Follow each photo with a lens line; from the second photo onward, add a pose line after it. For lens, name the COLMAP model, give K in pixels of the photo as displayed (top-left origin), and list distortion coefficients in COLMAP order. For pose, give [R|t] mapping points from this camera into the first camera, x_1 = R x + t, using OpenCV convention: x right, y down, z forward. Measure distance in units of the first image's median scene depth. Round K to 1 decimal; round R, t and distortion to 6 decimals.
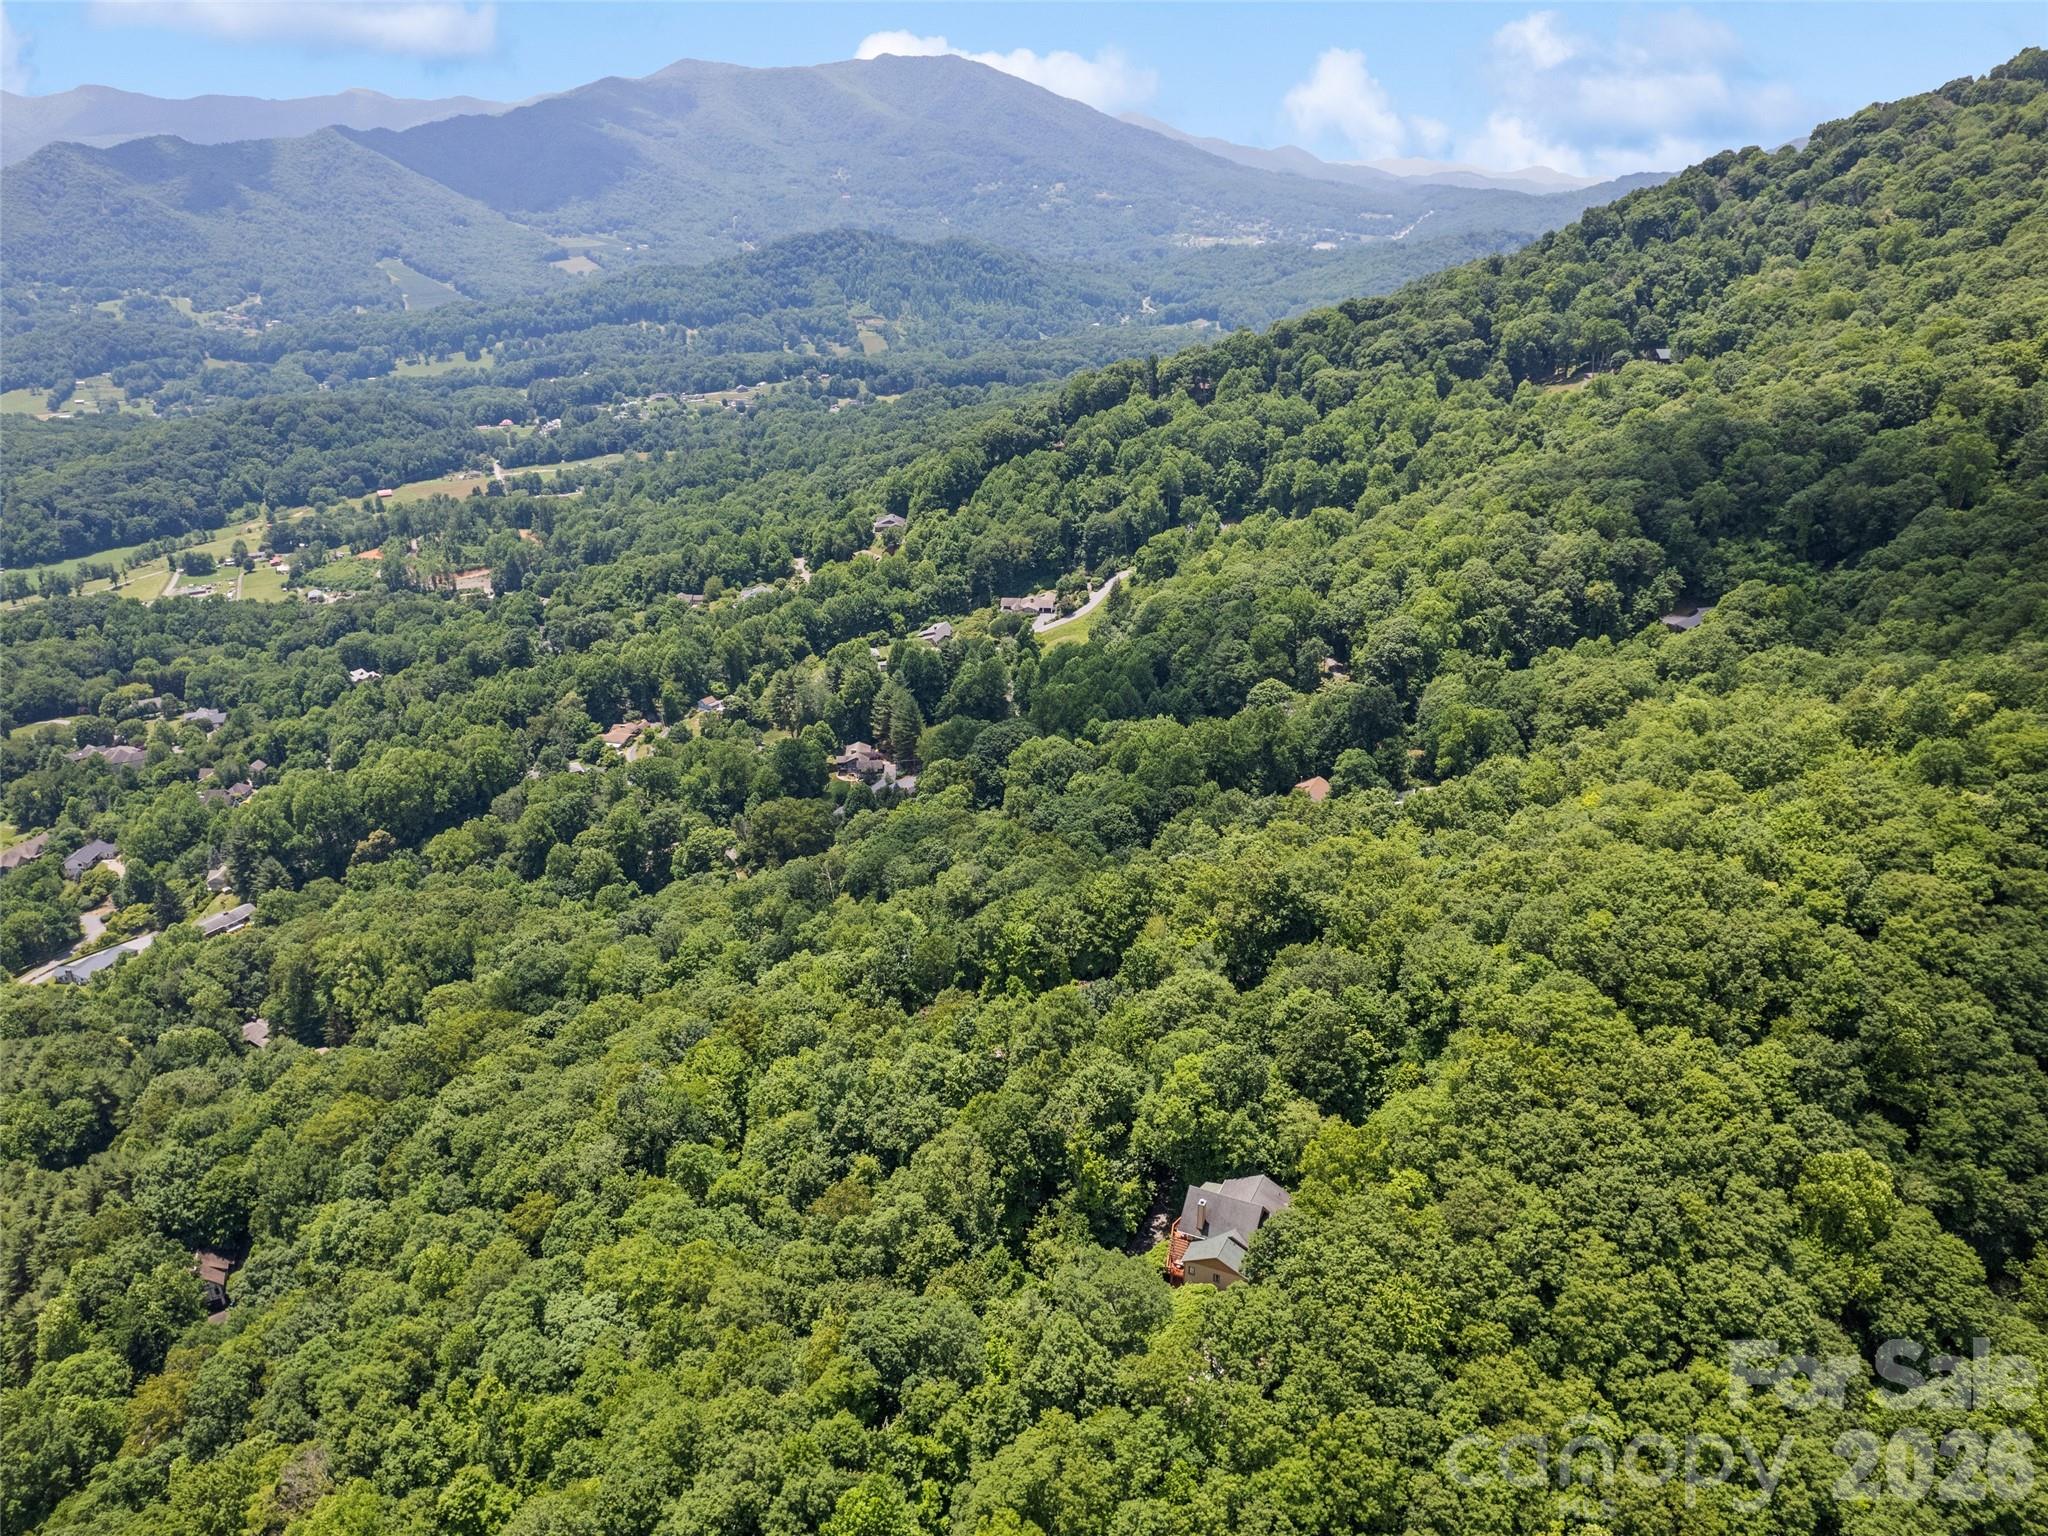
lens RADIAL K [[1487.5, 0, 1024.0], [0, 1487.5, 768.0], [0, 0, 1]] dist [-0.066746, 0.050015]
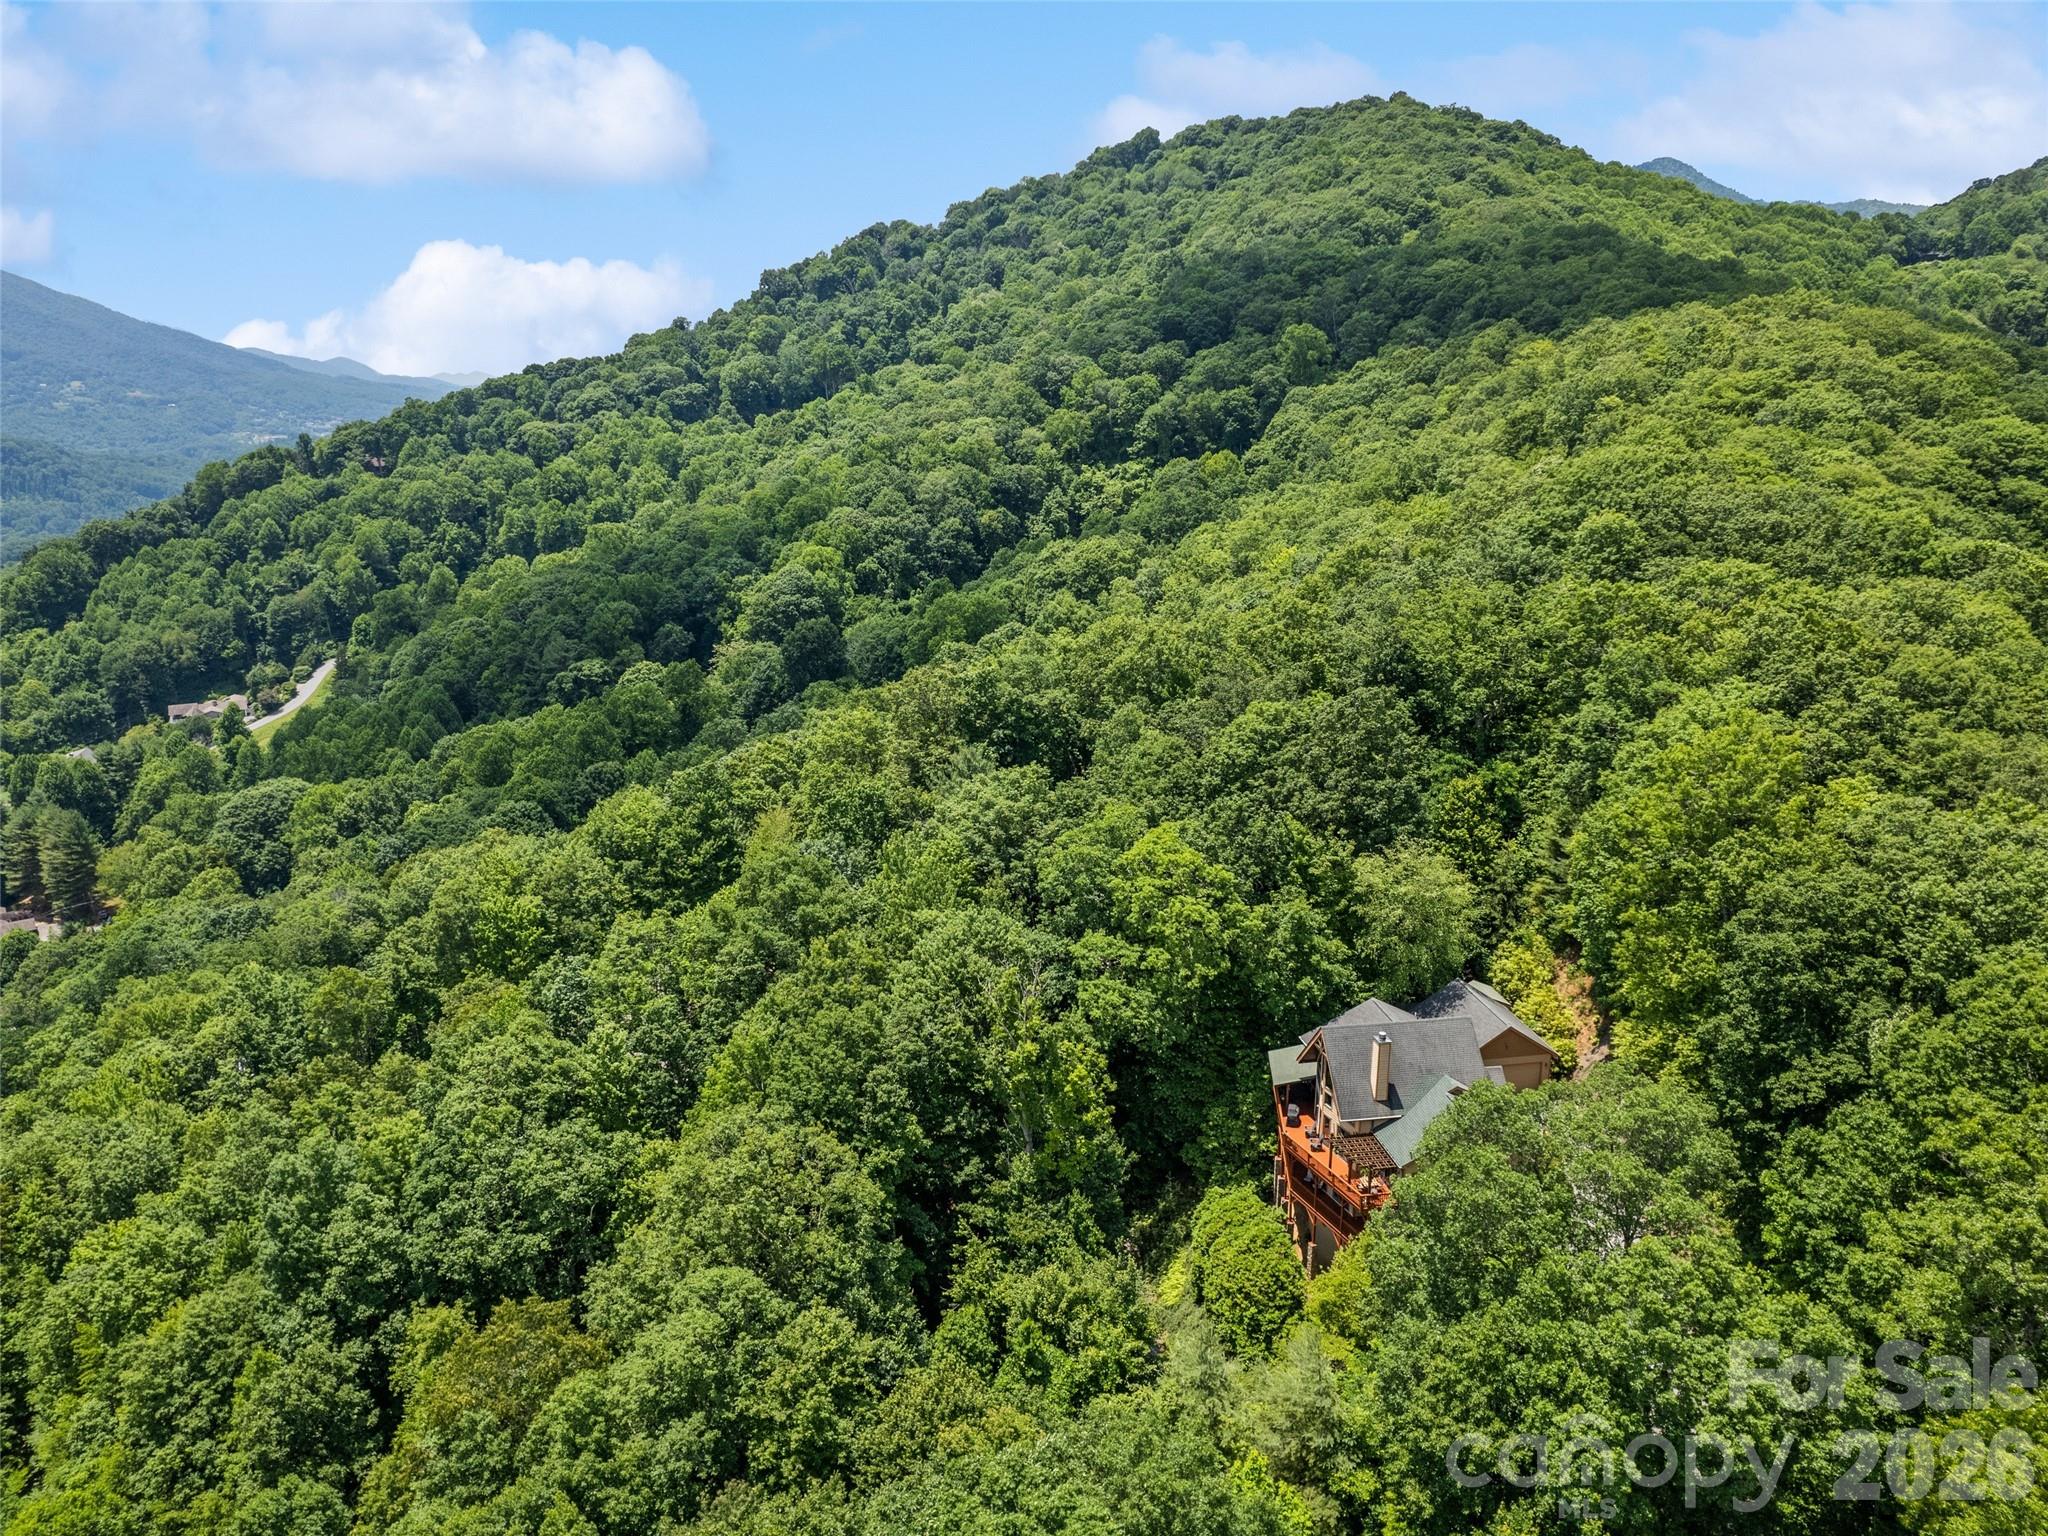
lens RADIAL K [[1487.5, 0, 1024.0], [0, 1487.5, 768.0], [0, 0, 1]] dist [-0.066746, 0.050015]
pose [[0.830018, -0.140204, 0.539827, -0.056429], [0.211685, 0.974657, -0.072341, 0.056747], [-0.516003, 0.174317, 0.838662, 0.167842]]
